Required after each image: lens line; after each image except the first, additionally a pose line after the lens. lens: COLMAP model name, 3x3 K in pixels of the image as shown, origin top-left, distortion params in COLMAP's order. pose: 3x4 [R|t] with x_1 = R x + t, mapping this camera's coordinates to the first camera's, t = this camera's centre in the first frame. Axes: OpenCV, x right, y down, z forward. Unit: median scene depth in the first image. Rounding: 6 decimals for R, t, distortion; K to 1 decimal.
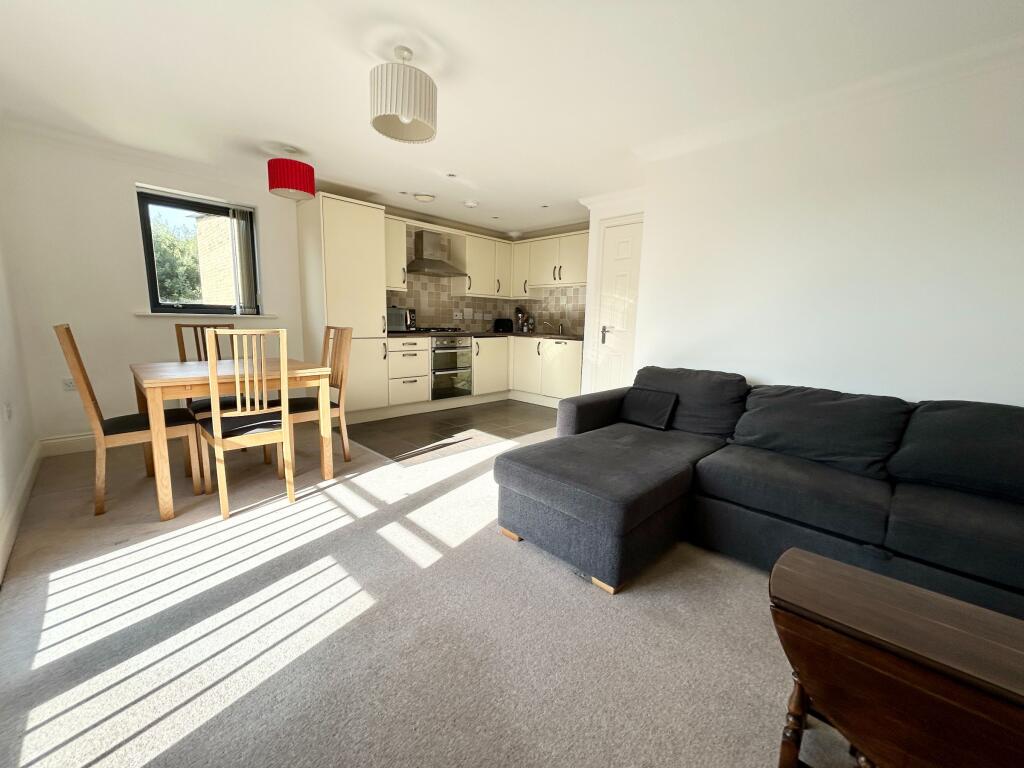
lens RADIAL K [[405.5, 0, 512.0], [0, 405.5, 384.0], [0, 0, 1]] dist [0.000951, 0.000012]
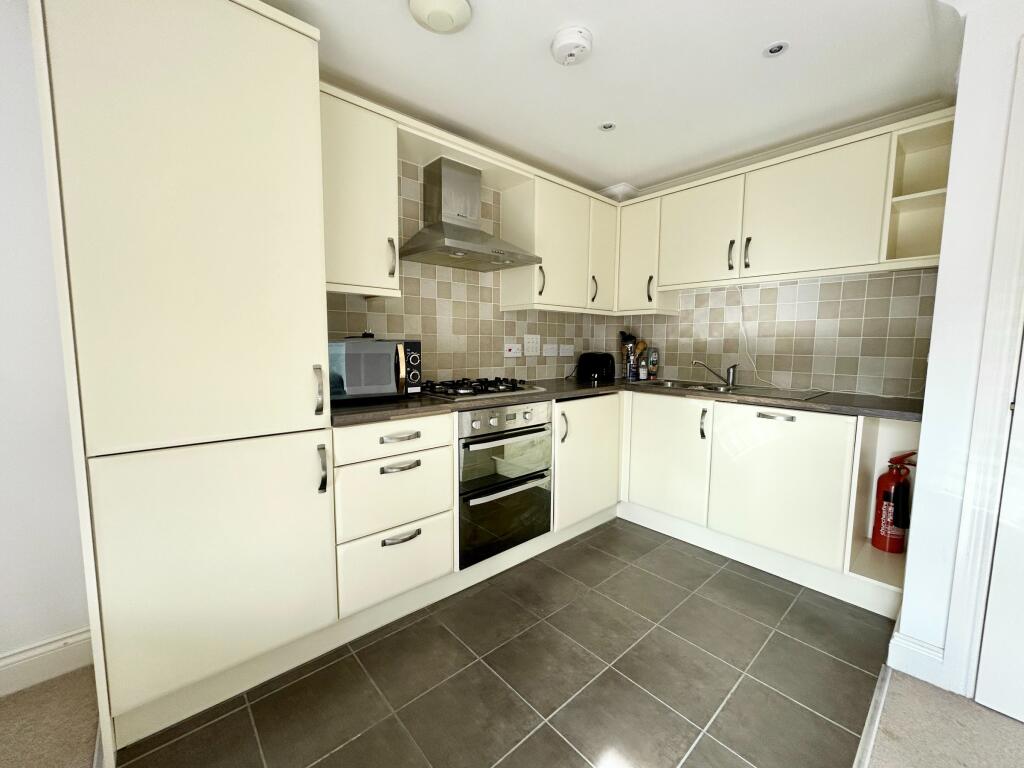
lens RADIAL K [[411.5, 0, 512.0], [0, 411.5, 384.0], [0, 0, 1]] dist [-0.000455, -0.000038]
pose [[0.997852, -0.008569, -0.064951, -0.109141], [0.004820, 0.998325, -0.057652, -0.105427], [0.065336, 0.057215, 0.996222, 0.540549]]
